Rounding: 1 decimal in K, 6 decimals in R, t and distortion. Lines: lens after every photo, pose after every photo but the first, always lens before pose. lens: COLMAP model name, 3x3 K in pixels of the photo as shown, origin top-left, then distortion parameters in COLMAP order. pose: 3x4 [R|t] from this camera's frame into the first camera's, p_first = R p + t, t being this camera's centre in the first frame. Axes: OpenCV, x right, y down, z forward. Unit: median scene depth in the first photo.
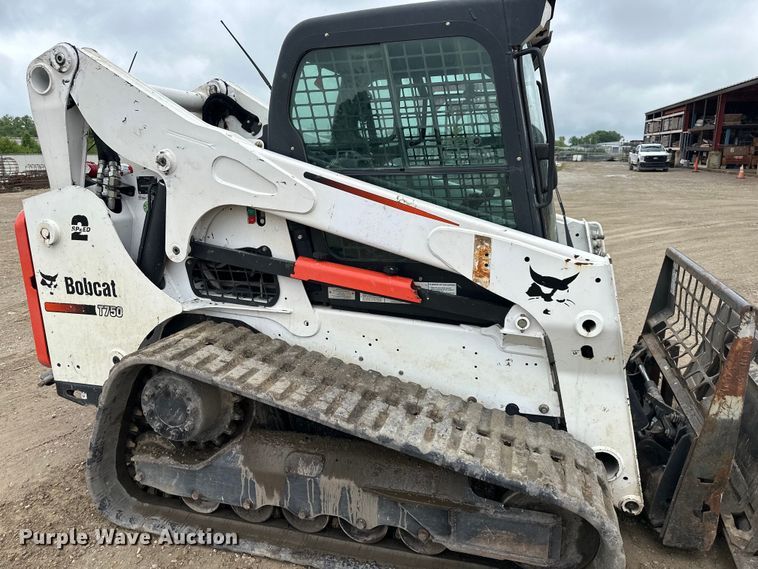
lens RADIAL K [[540.3, 0, 376.9], [0, 540.3, 287.4], [0, 0, 1]] dist [0.033952, -0.004214]
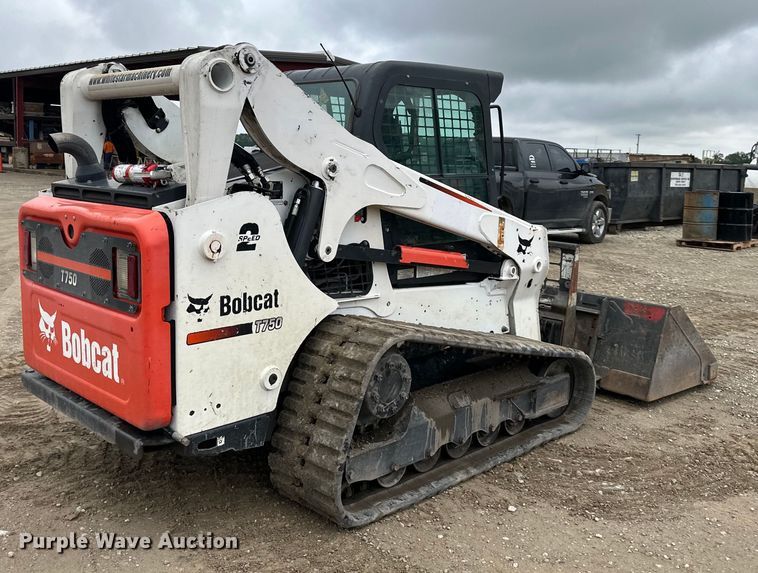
lens RADIAL K [[778.2, 0, 428.7], [0, 778.2, 232.1], [0, 0, 1]] dist [0.156004, -0.006025]
pose [[0.440035, -0.059958, 0.895977, -1.741608], [0.179634, 0.983478, -0.022409, -0.036150], [-0.879830, 0.170809, 0.443535, 0.160292]]
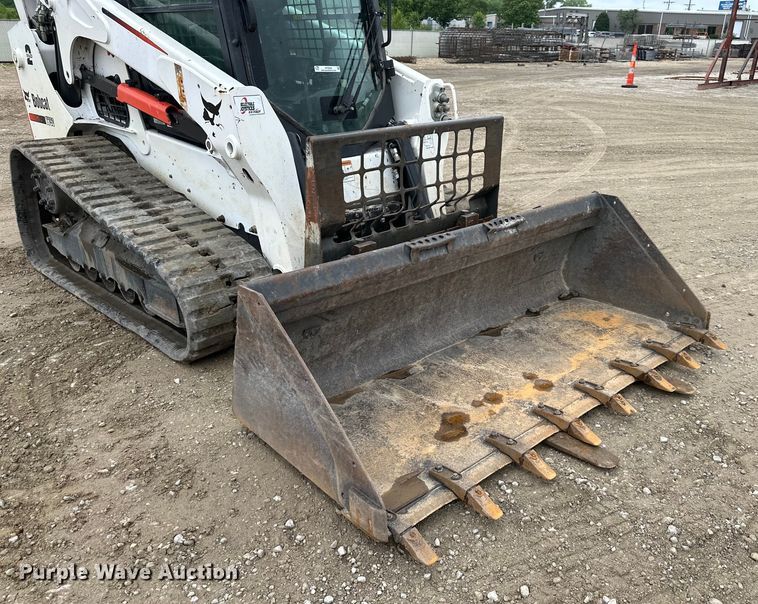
lens RADIAL K [[615.7, 0, 438.8], [0, 615.7, 333.1], [0, 0, 1]] dist [0.094075, -0.138768]
pose [[0.899490, 0.214414, -0.380716, 1.232395], [-0.135664, 0.965304, 0.223123, 0.082947], [0.415347, -0.149048, 0.897369, -0.090355]]
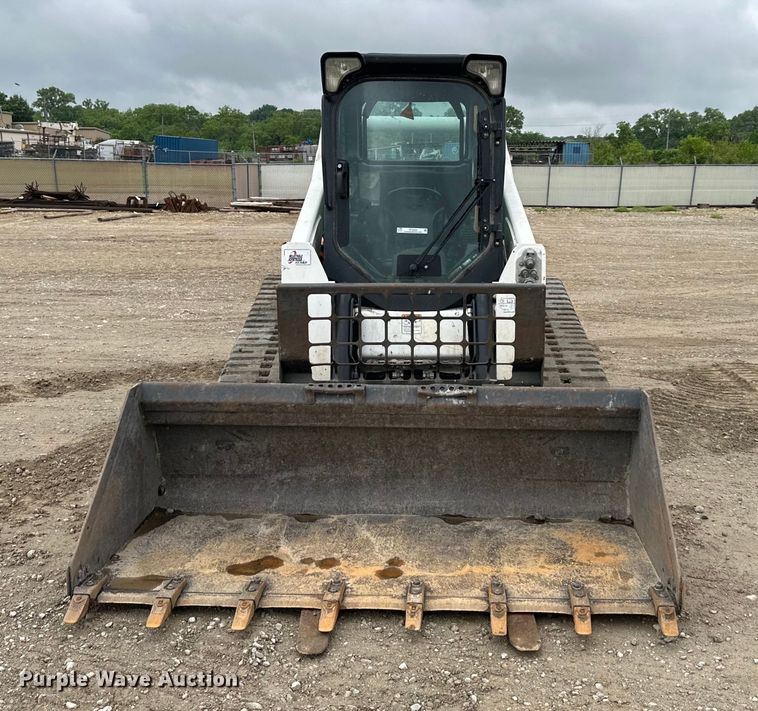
lens RADIAL K [[847.0, 0, 434.3], [0, 847.0, 316.4], [0, 0, 1]] dist [0.203889, -0.461235]
pose [[0.302675, 0.175344, -0.936826, 2.263498], [-0.238115, 0.965673, 0.103811, -0.160751], [0.922870, 0.191652, 0.334037, 0.546124]]
